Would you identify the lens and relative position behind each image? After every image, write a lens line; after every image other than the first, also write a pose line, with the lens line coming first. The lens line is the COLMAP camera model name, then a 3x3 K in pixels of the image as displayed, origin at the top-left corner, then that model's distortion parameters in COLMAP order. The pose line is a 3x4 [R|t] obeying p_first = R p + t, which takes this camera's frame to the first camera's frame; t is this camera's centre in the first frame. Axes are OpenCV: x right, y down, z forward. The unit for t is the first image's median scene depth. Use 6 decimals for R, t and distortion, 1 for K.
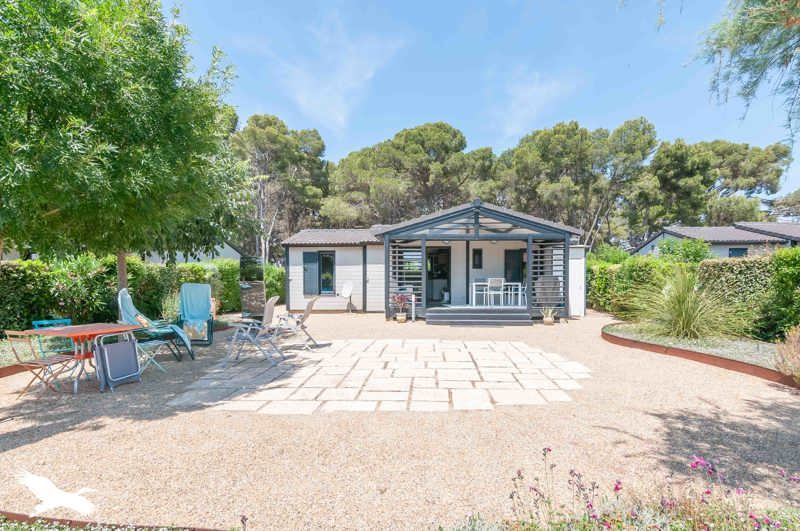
lens RADIAL K [[382.4, 0, 423.1], [0, 382.4, 268.9], [0, 0, 1]] dist [-0.000855, -0.000252]
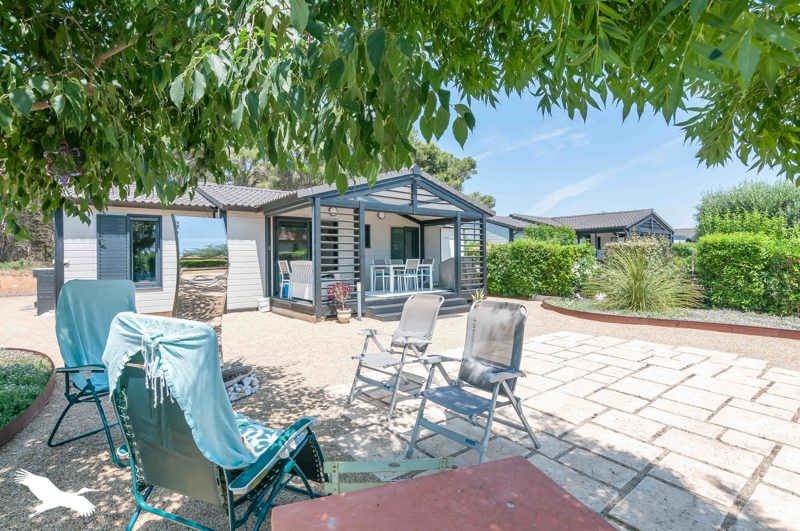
lens RADIAL K [[382.4, 0, 423.1], [0, 382.4, 268.9], [0, 0, 1]] dist [-0.000855, -0.000252]
pose [[0.782128, -0.021812, 0.622736, -0.363153], [-0.012891, 0.998607, 0.051168, 0.000802], [-0.622984, -0.048047, 0.780757, 0.325646]]
